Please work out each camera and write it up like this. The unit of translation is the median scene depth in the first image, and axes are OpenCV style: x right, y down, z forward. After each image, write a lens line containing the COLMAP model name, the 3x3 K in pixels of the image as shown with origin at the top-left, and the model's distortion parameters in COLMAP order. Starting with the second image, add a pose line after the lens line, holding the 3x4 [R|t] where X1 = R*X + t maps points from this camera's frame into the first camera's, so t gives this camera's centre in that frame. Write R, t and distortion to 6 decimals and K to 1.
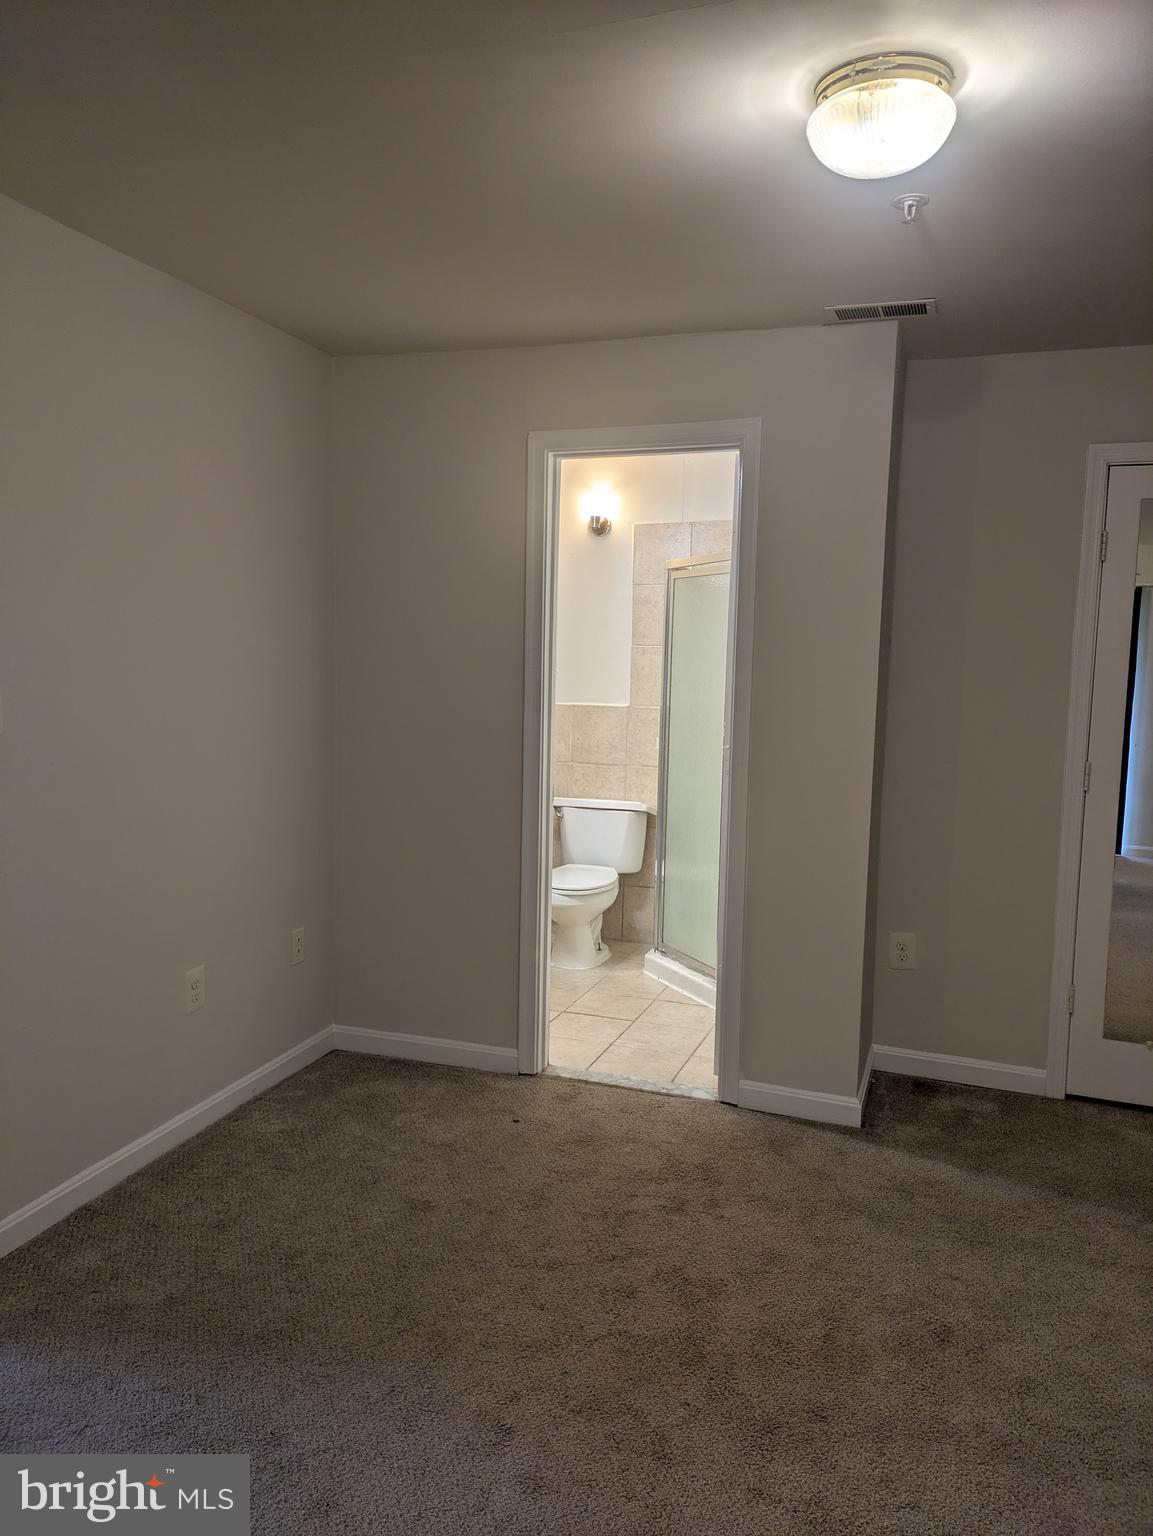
lens RADIAL K [[1152.1, 0, 567.2], [0, 1152.1, 762.0], [0, 0, 1]] dist [0.061267, -0.052873]
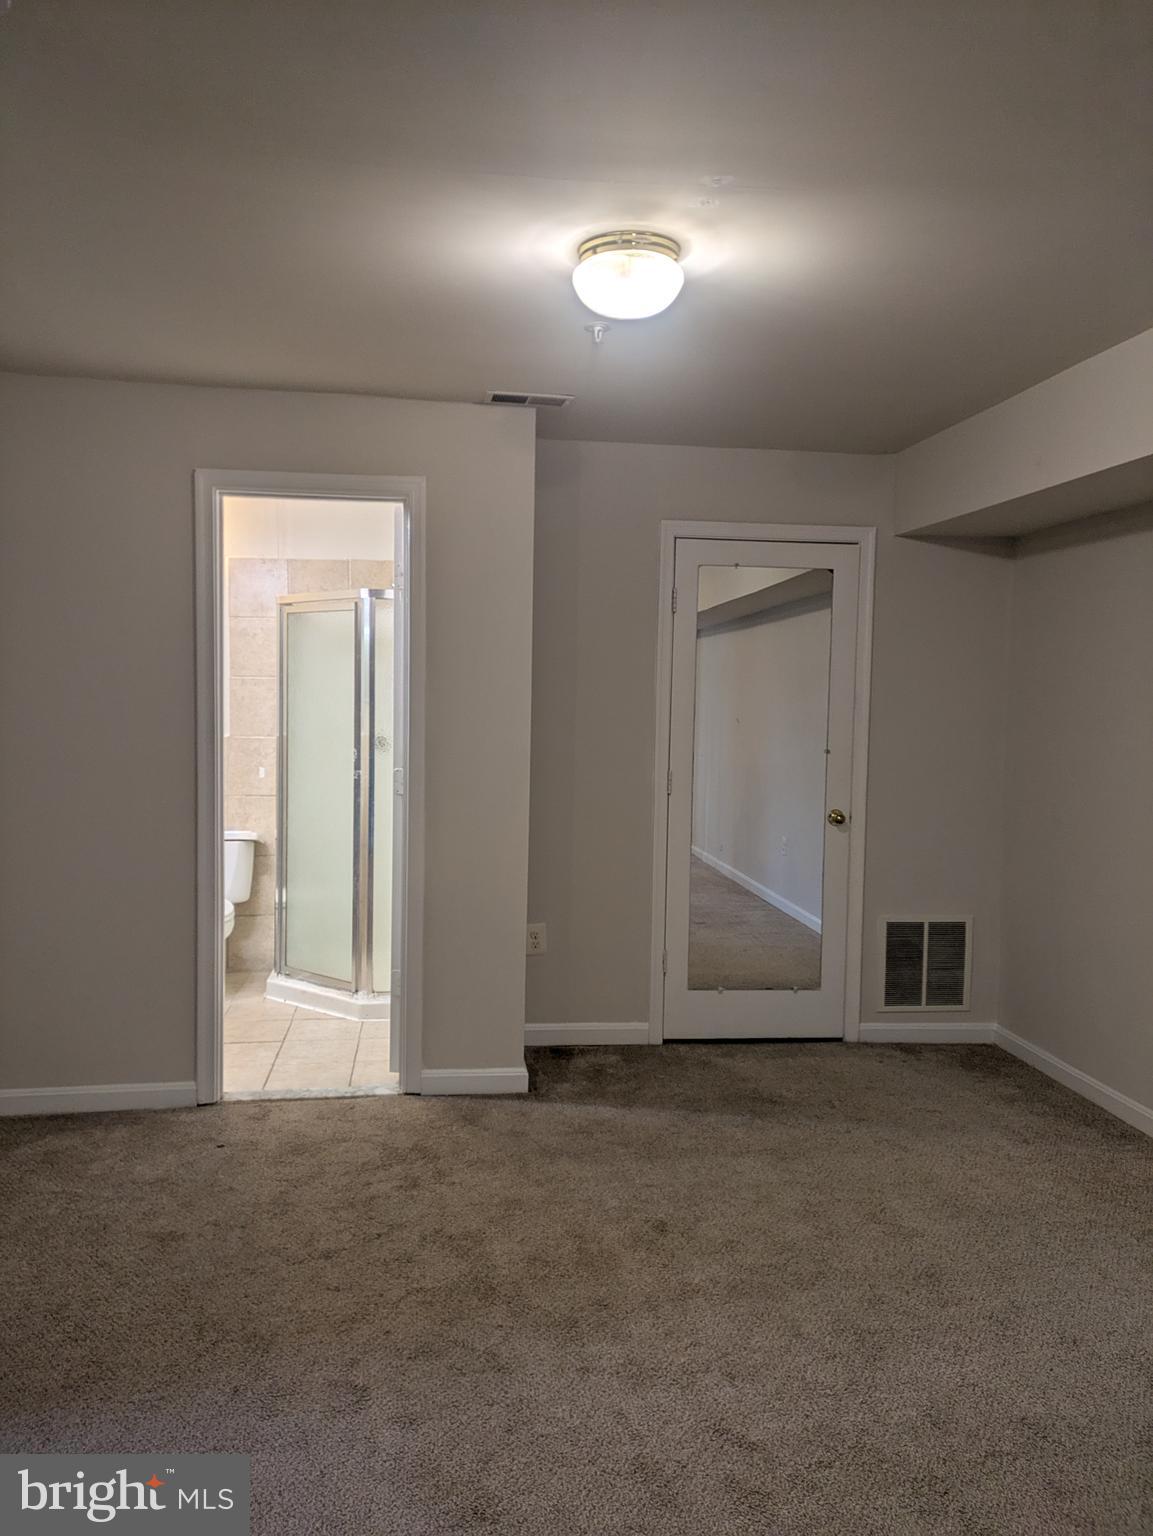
lens RADIAL K [[1152.1, 0, 574.1], [0, 1152.1, 760.8], [0, 0, 1]] dist [0.061267, -0.052873]
pose [[0.885623, -0.035683, 0.463032, -0.230325], [0.048728, 0.998680, -0.016237, 0.005016], [-0.461842, 0.036942, 0.886193, -0.057837]]
